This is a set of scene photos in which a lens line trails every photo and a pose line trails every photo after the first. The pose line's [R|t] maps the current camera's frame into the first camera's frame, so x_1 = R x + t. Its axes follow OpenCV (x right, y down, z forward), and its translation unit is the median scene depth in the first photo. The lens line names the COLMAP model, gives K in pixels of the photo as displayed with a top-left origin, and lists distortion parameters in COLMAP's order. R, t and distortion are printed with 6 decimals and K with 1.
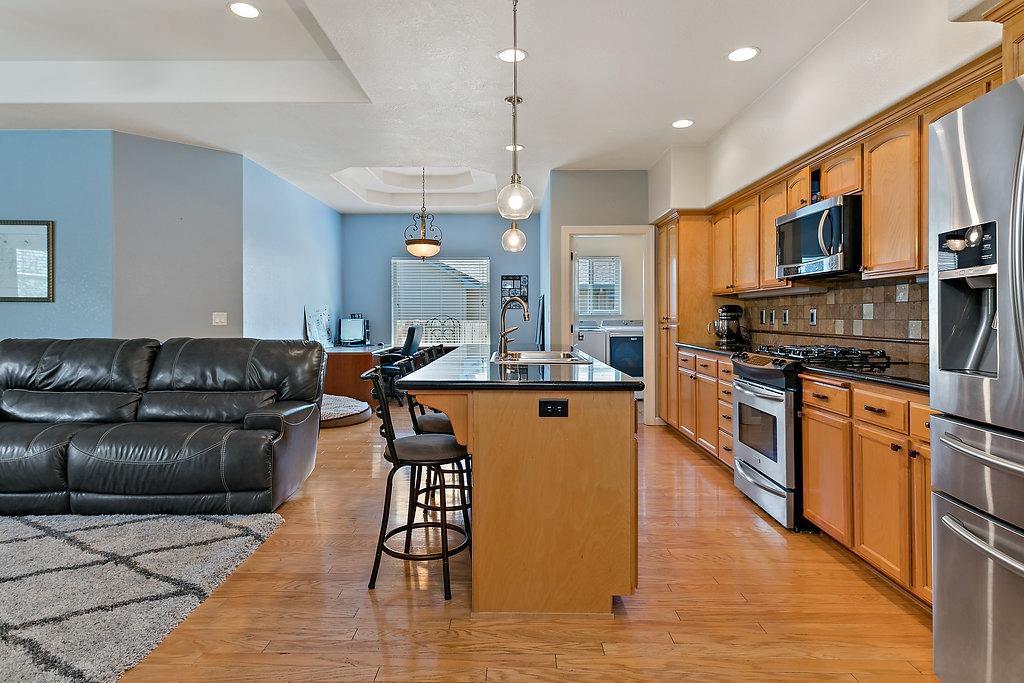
lens RADIAL K [[567.4, 0, 502.9], [0, 567.4, 315.8], [0, 0, 1]] dist [0.016383, -0.000768]
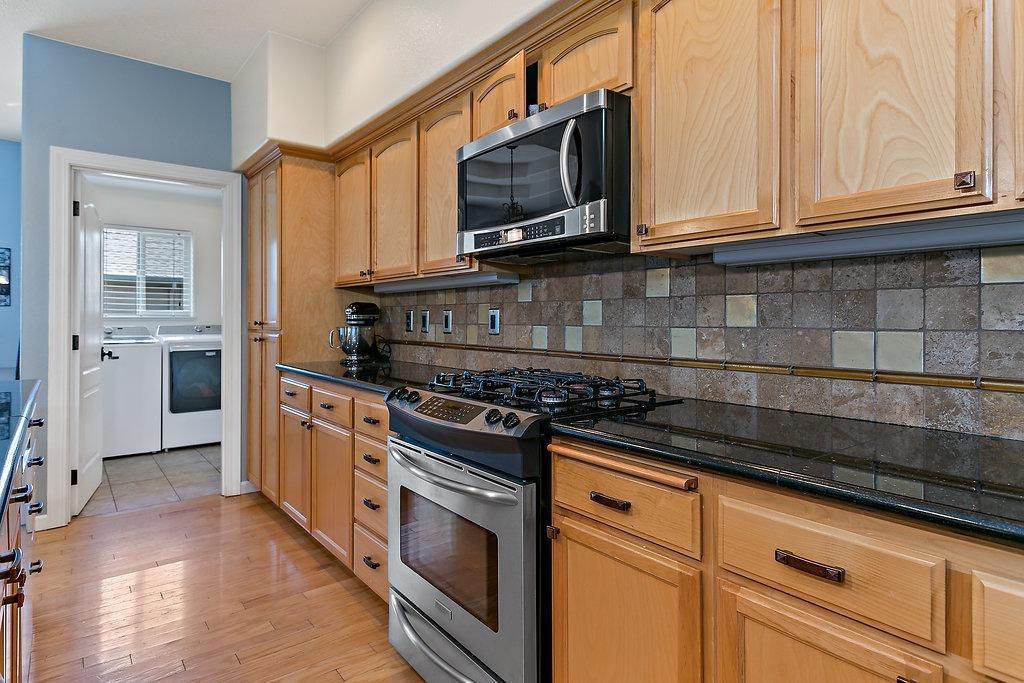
lens RADIAL K [[567.4, 0, 502.9], [0, 567.4, 315.8], [0, 0, 1]] dist [0.016383, -0.000768]
pose [[0.780042, 0.005887, 0.625700, 0.155270], [-0.002222, 0.999976, -0.006638, -0.000099], [-0.625723, 0.003787, 0.780036, 0.516013]]
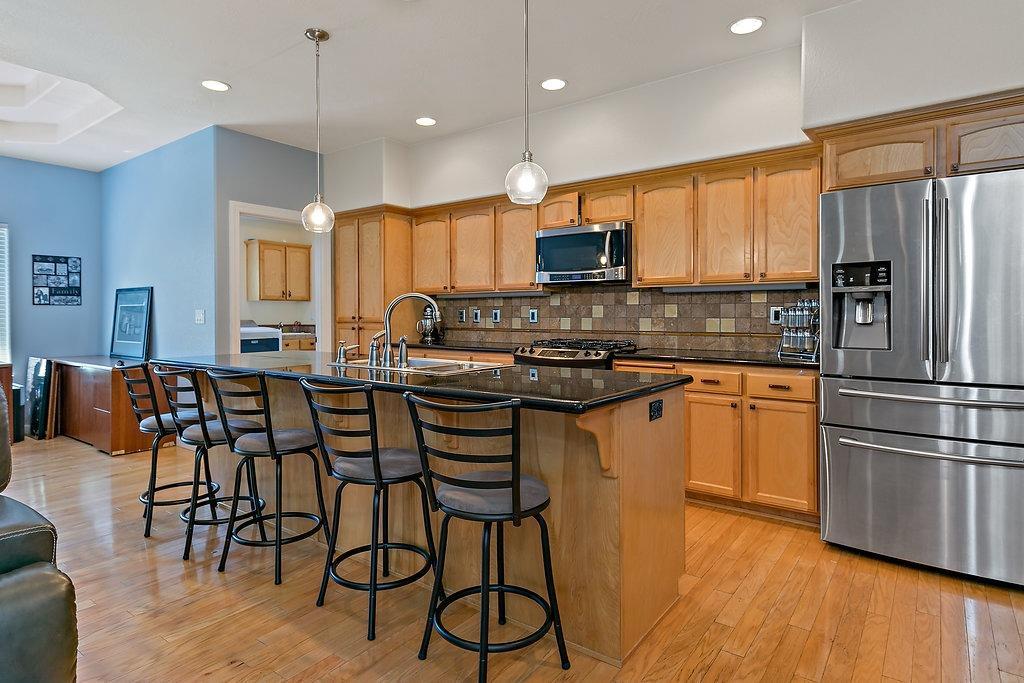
lens RADIAL K [[567.4, 0, 502.9], [0, 567.4, 315.8], [0, 0, 1]] dist [0.016383, -0.000768]
pose [[0.588961, -0.004027, 0.808152, -0.486317], [0.002203, 0.999992, 0.003377, -0.002179], [-0.808159, -0.000208, 0.588965, 0.365148]]
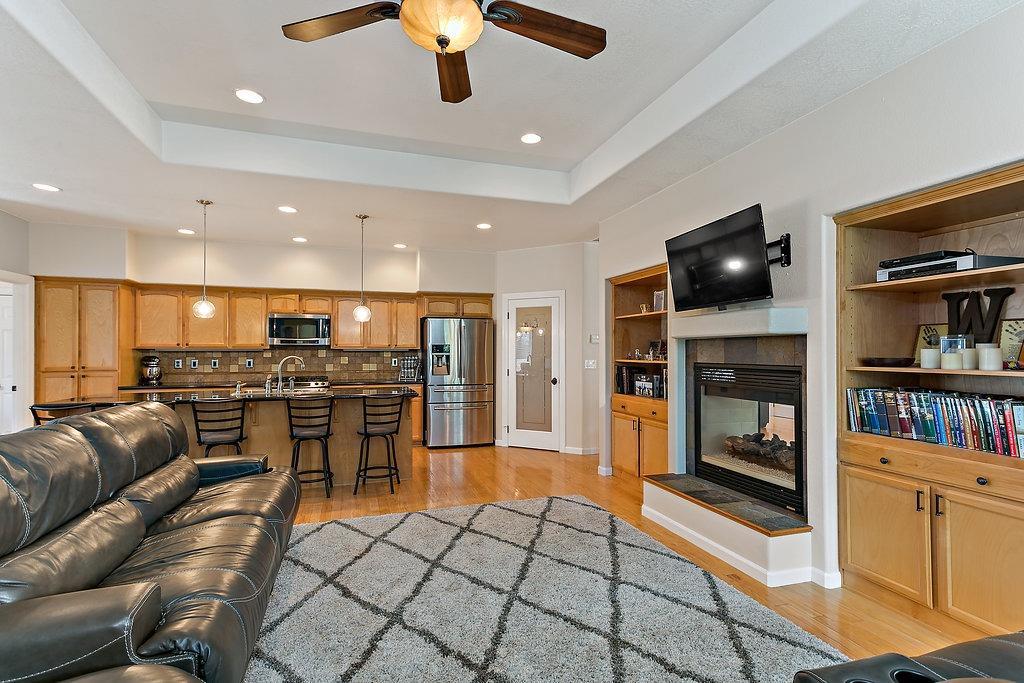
lens RADIAL K [[483.9, 0, 512.0], [0, 483.9, 341.5], [0, 0, 1]] dist [0.020939, 0.000369]
pose [[-0.322914, 0.019904, 0.946219, -1.337919], [-0.000538, 0.999775, -0.021214, -0.039228], [-0.946428, -0.007359, -0.322830, 0.733876]]
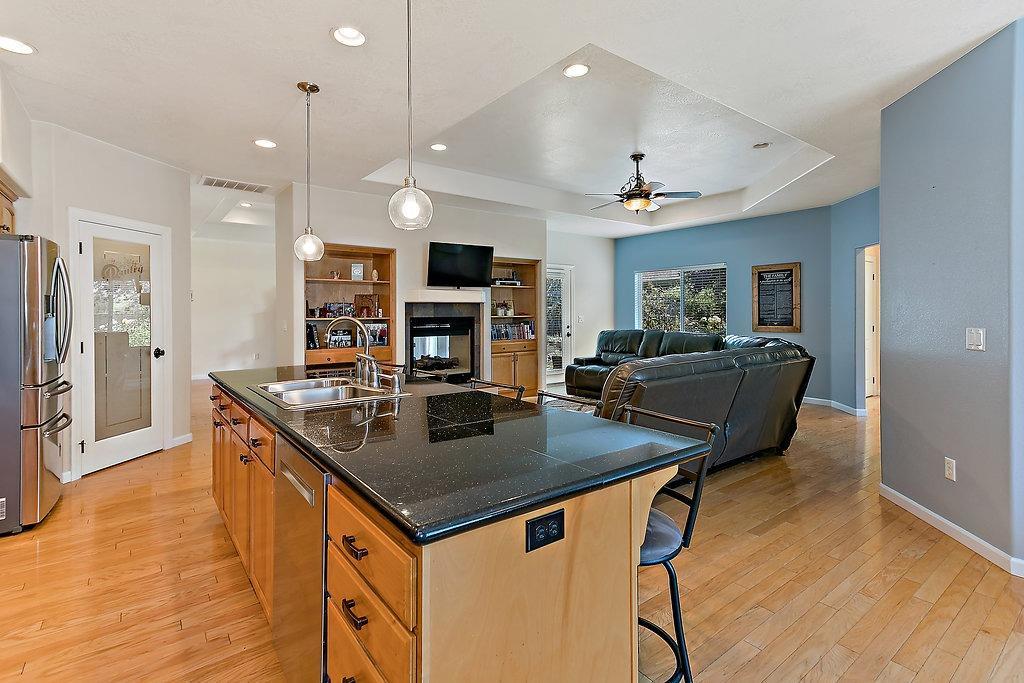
lens RADIAL K [[489.7, 0, 509.6], [0, 489.7, 308.5], [0, 0, 1]] dist [0.000274, 0.000334]
pose [[-0.783435, 0.000245, -0.621473, 0.249964], [0.002754, 0.999991, -0.003077, -0.040739], [0.621467, -0.004122, -0.783429, 1.520646]]
